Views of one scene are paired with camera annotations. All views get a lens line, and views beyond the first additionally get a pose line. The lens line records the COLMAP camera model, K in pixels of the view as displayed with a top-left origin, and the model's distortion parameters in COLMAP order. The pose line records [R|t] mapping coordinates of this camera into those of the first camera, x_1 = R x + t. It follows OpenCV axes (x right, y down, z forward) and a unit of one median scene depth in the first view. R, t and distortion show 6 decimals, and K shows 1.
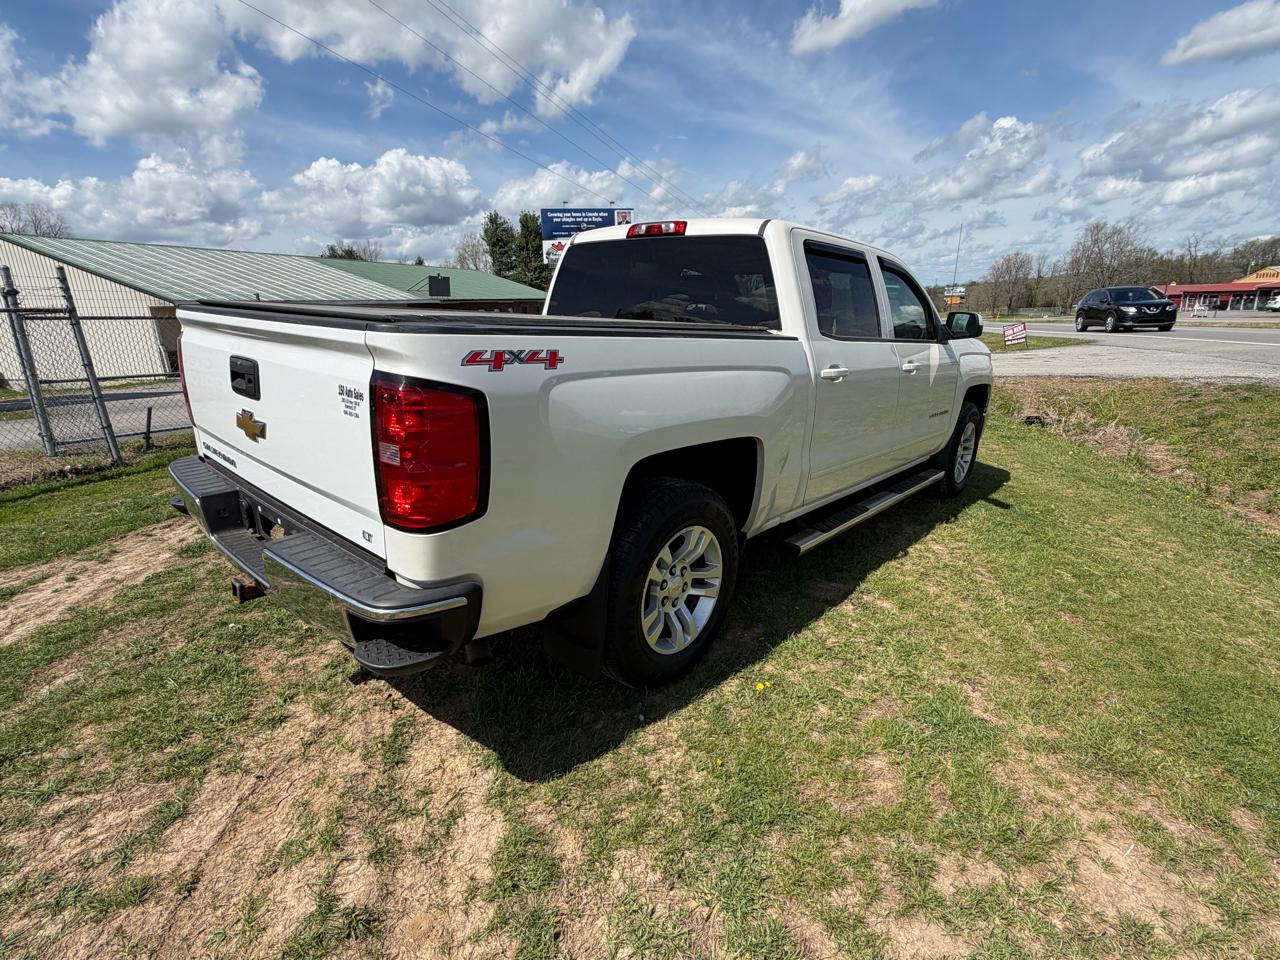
lens RADIAL K [[621.4, 0, 634.5], [0, 621.4, 476.4], [0, 0, 1]] dist [-0.003525, 0.000710]
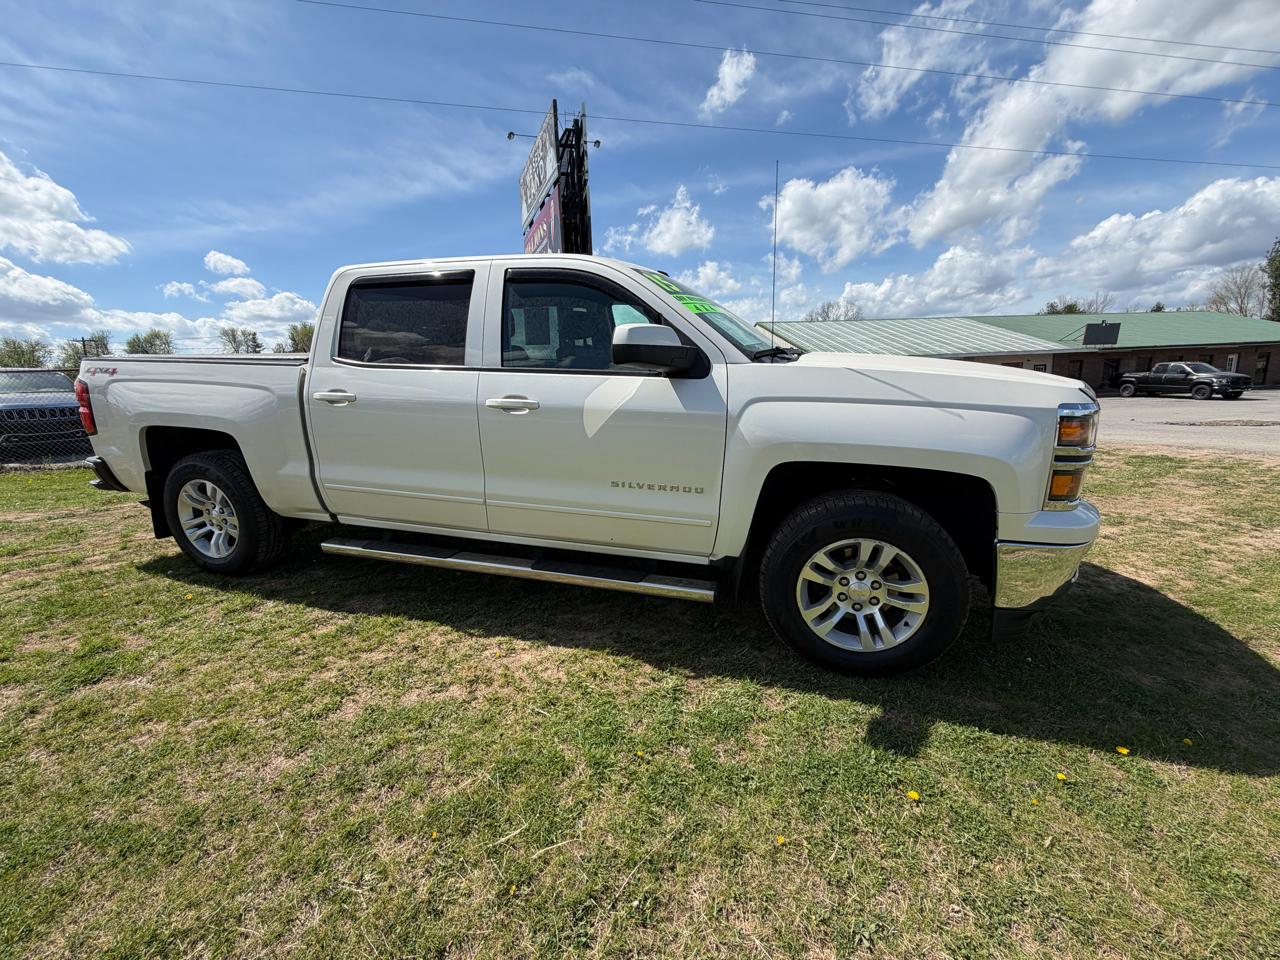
lens RADIAL K [[522.0, 0, 634.7], [0, 522.0, 489.2], [0, 0, 1]] dist [0.004705, -0.002643]
pose [[0.421018, 0.189515, -0.887033, 1.386002], [-0.216326, 0.970690, 0.104712, -0.219344], [0.880878, 0.147803, 0.449675, 1.080676]]
